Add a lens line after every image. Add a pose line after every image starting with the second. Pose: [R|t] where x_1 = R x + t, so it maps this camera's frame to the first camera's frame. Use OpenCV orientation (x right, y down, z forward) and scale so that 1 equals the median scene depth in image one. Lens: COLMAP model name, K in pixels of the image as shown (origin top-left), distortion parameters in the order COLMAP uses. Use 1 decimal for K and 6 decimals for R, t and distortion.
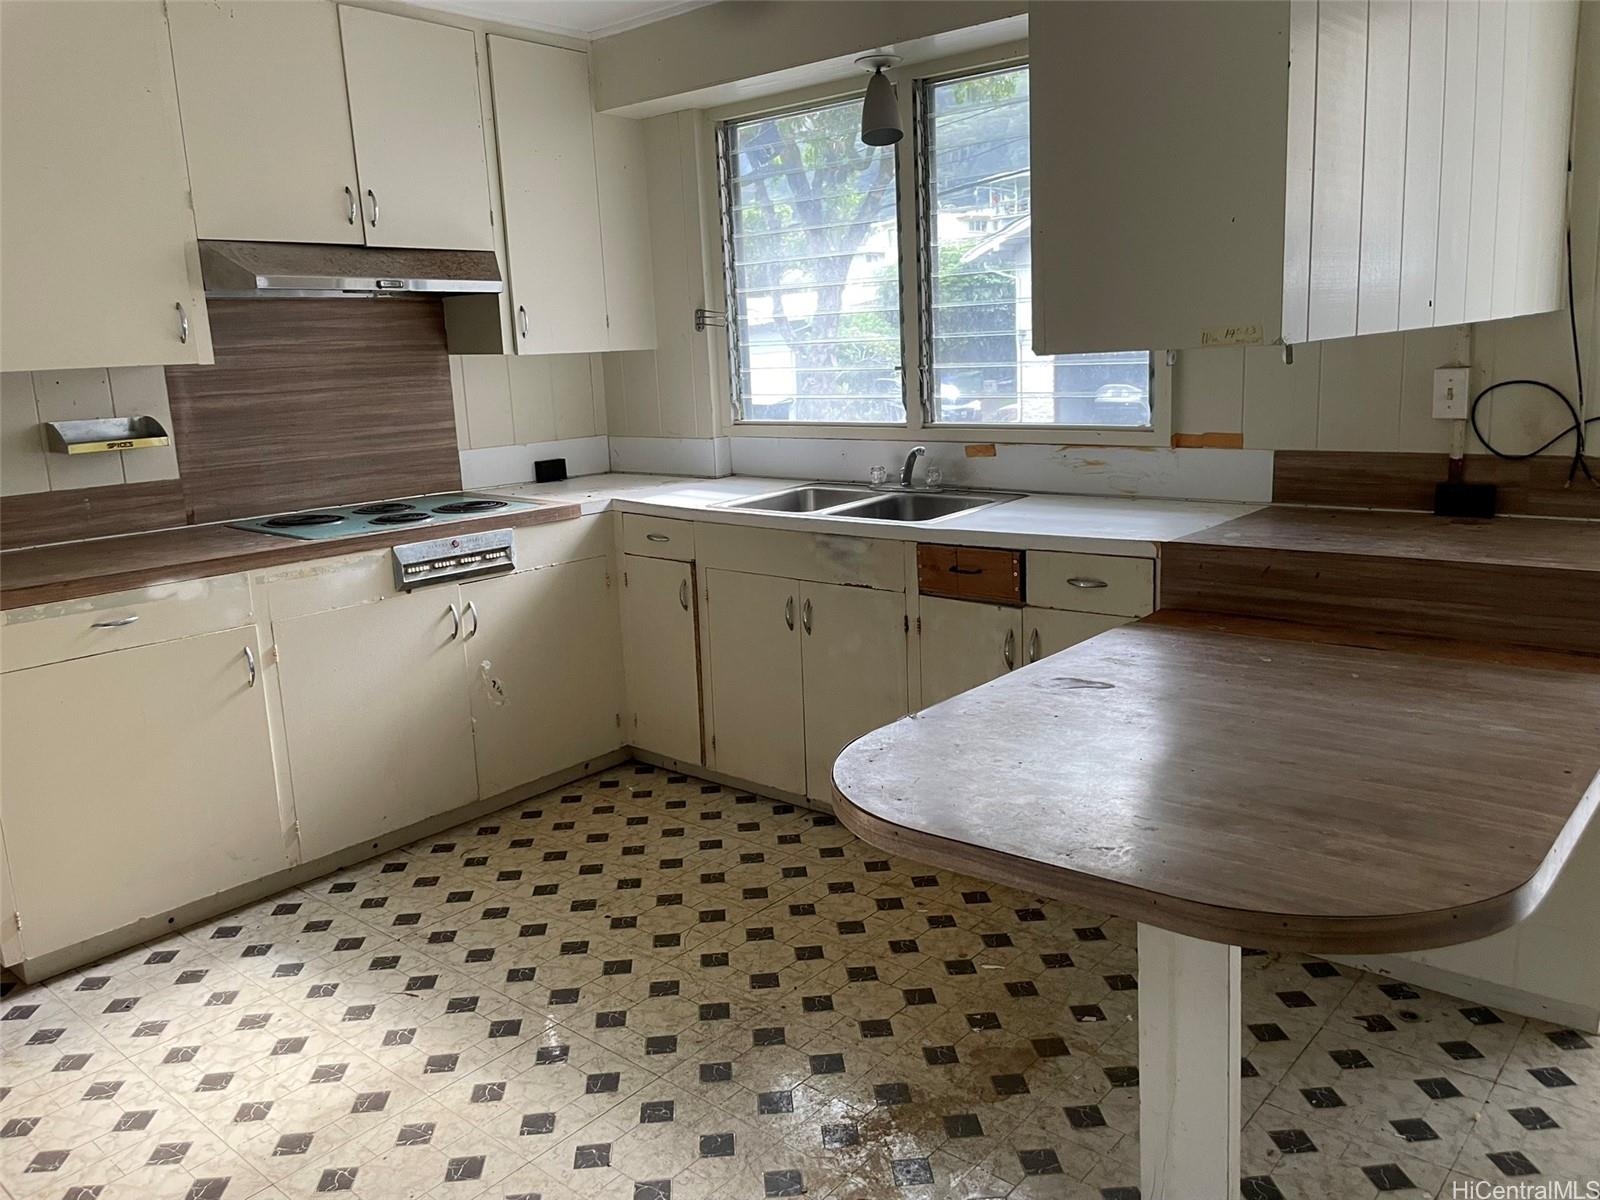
lens RADIAL K [[1237.8, 0, 800.0], [0, 1237.8, 574.2], [0, 0, 1]] dist [0.079179, -0.114959]
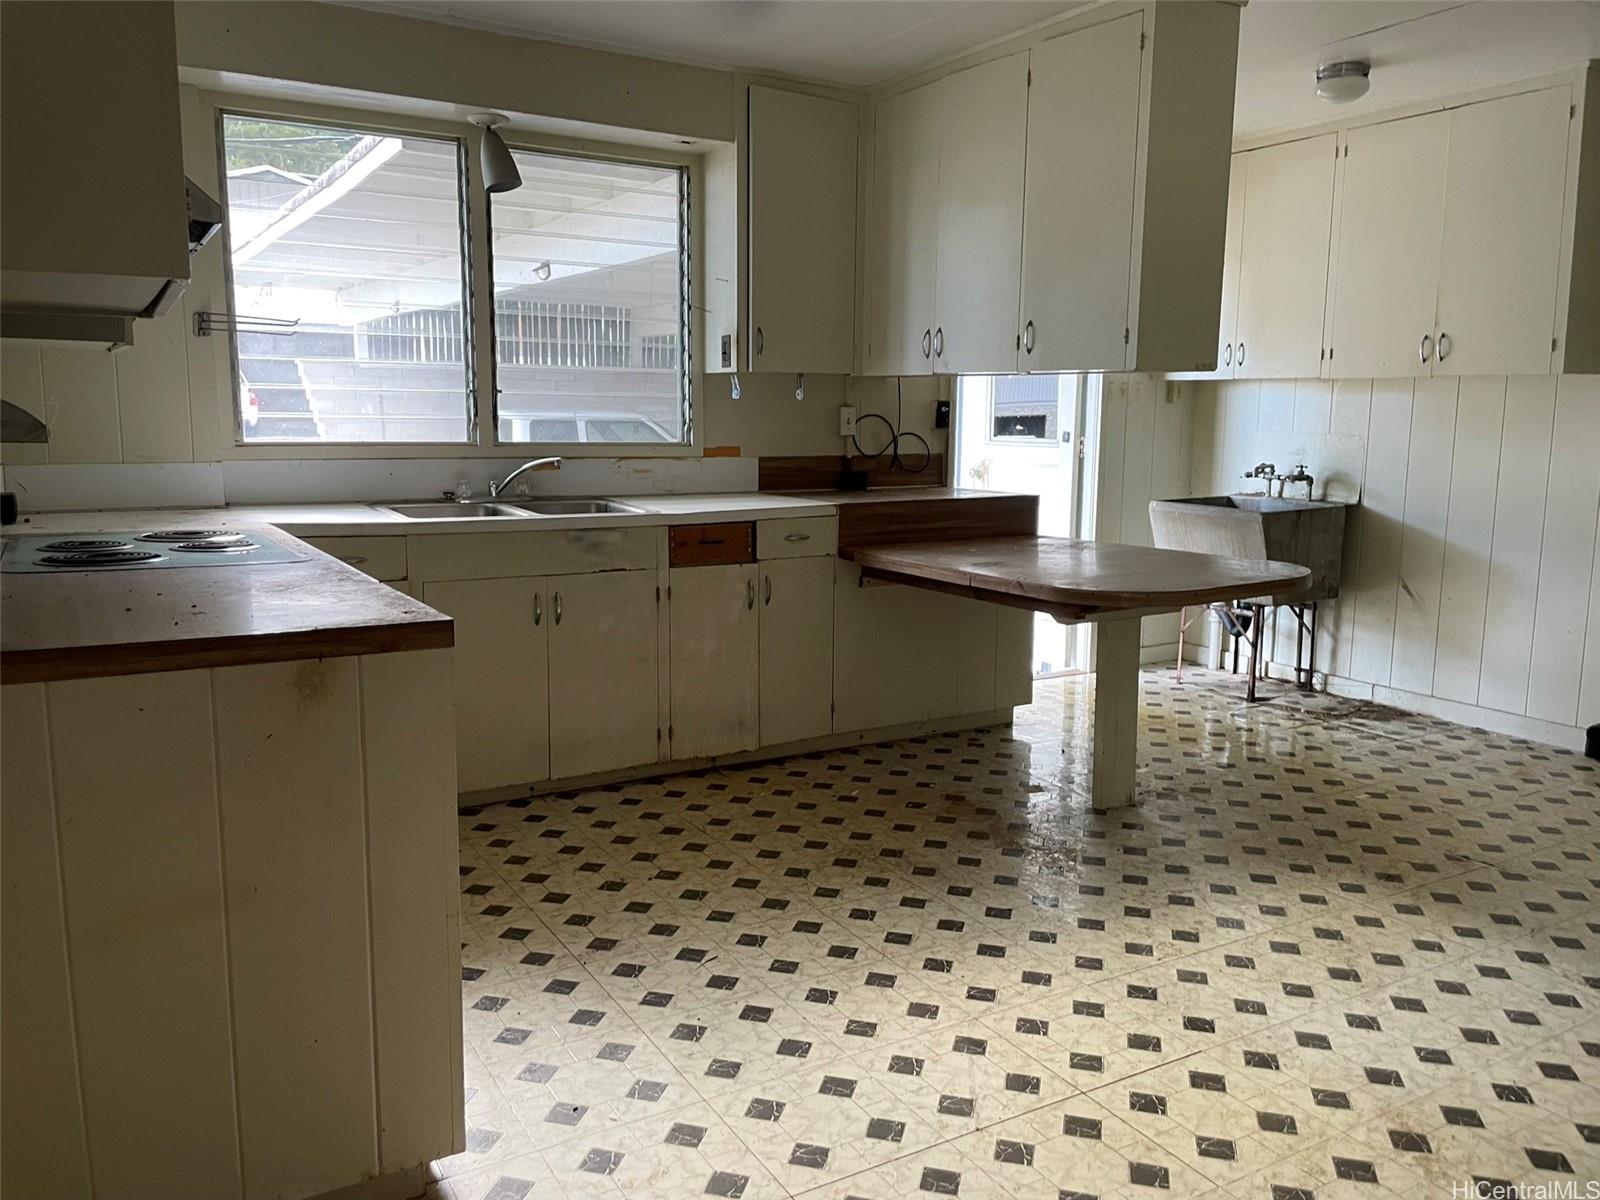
lens RADIAL K [[1237.8, 0, 800.0], [0, 1237.8, 574.2], [0, 0, 1]] dist [0.079179, -0.114959]
pose [[0.300825, -0.077884, 0.950494, -1.163223], [0.154337, 0.987498, 0.032070, 0.003199], [-0.941108, 0.137049, 0.309084, 0.540042]]
